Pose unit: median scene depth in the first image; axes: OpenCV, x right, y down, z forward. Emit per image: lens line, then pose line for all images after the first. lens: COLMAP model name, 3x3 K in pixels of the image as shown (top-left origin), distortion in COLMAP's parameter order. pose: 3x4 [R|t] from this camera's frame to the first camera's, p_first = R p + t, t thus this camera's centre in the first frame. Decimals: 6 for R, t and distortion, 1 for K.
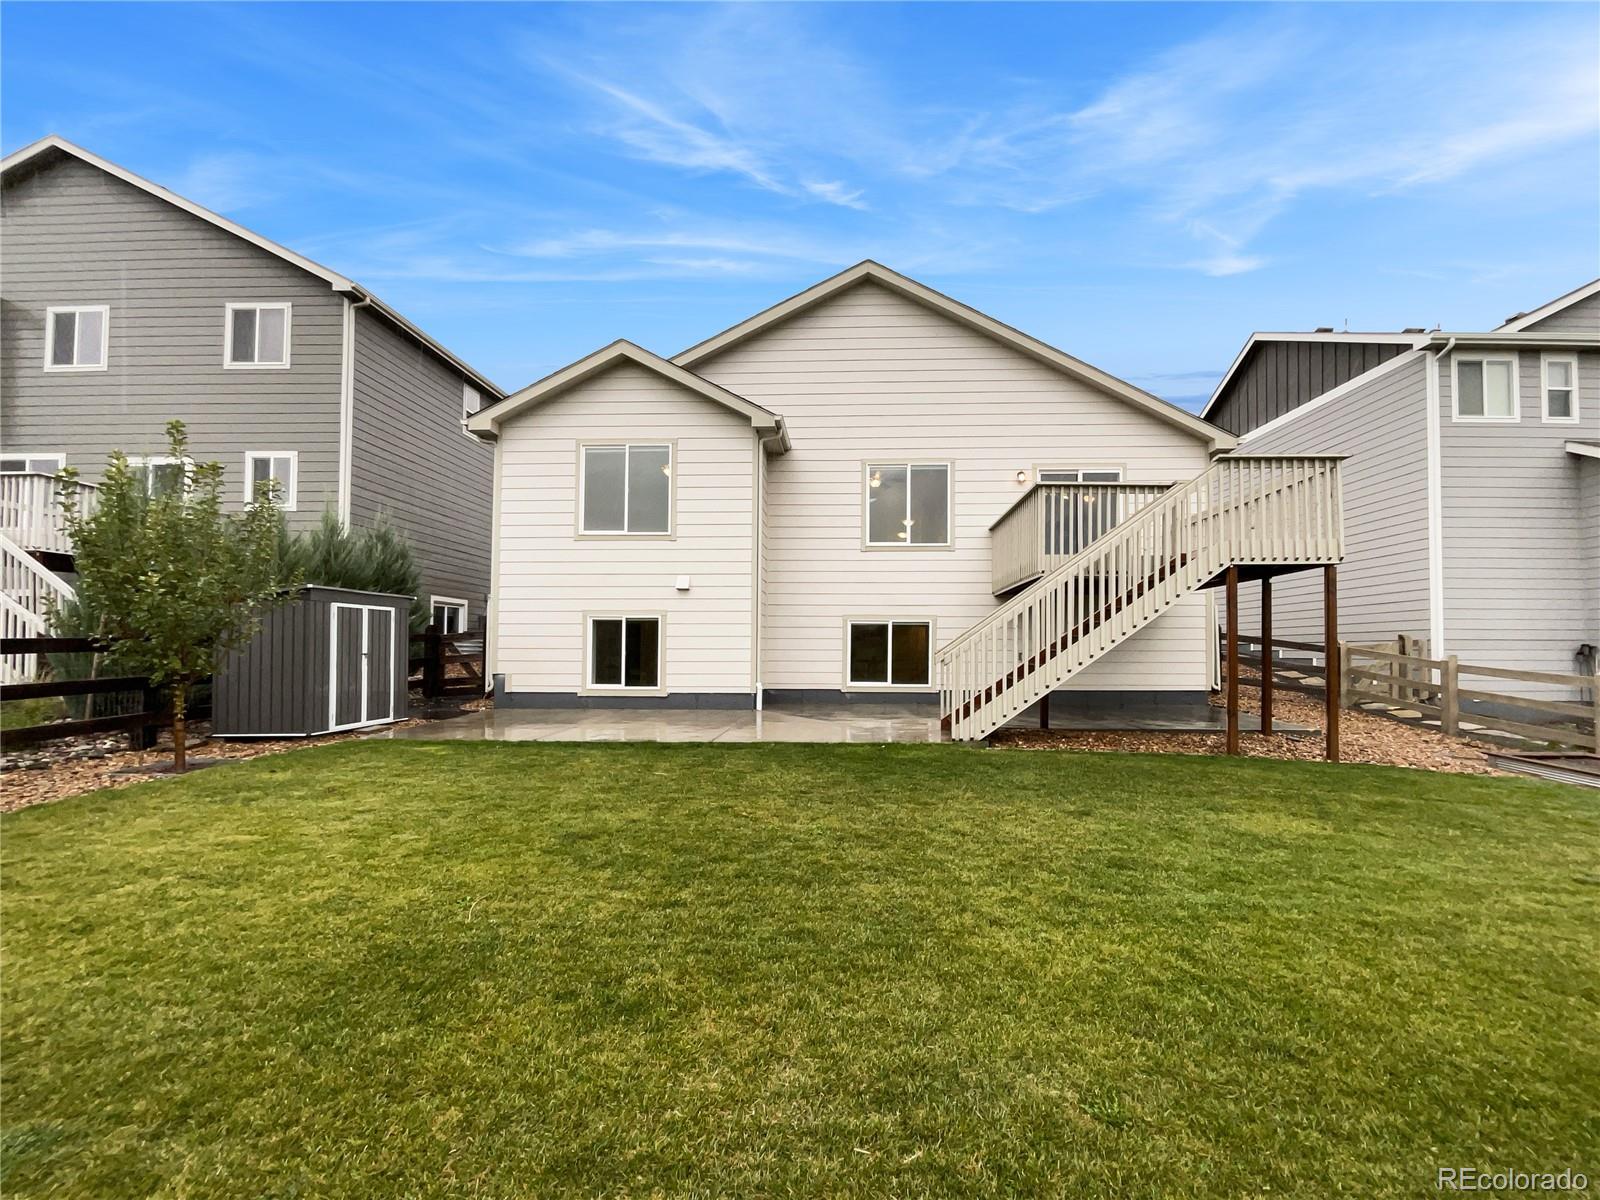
lens RADIAL K [[647.2, 0, 799.8], [0, 647.2, 631.8], [0, 0, 1]] dist [-0.002265, -0.000132]
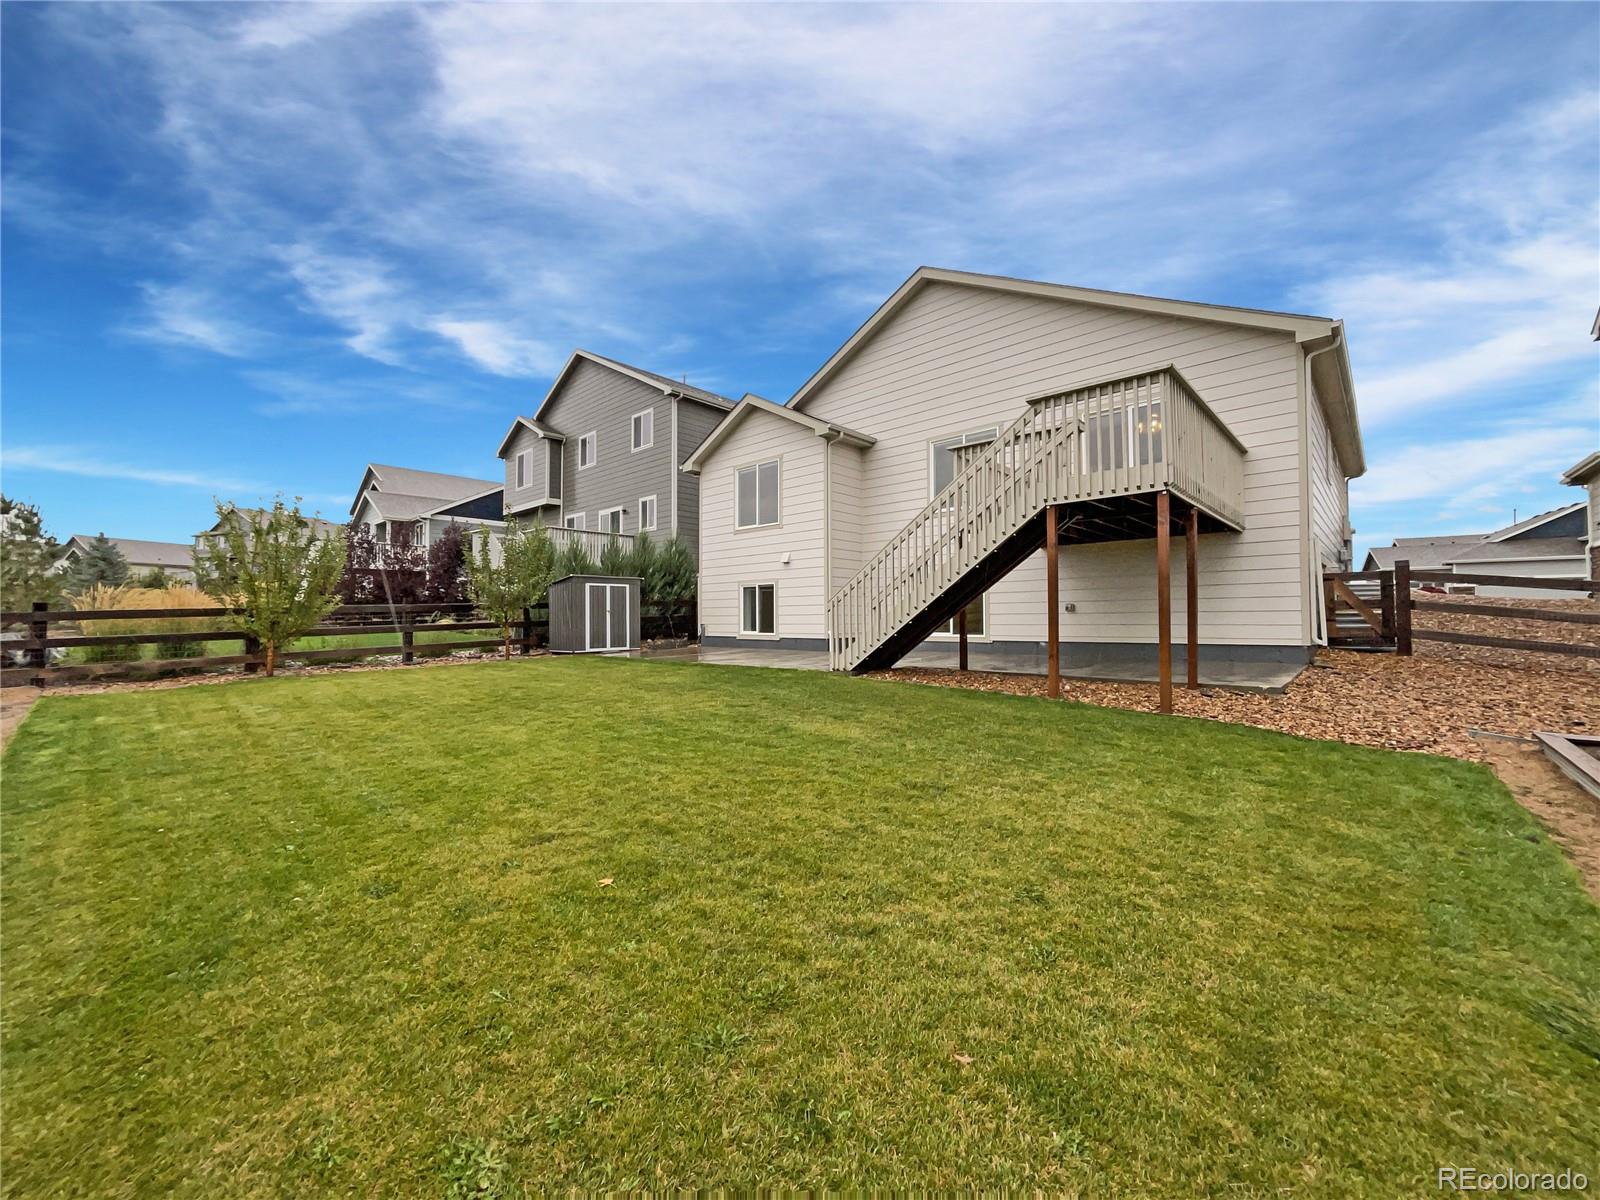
lens RADIAL K [[634.9, 0, 805.9], [0, 634.9, 604.5], [0, 0, 1]] dist [-0.000345, 0.000063]
pose [[0.749961, -0.021081, -0.661146, 0.739998], [0.025428, 0.999672, -0.003031, 0.028745], [0.660993, -0.014538, 0.750251, 0.009317]]
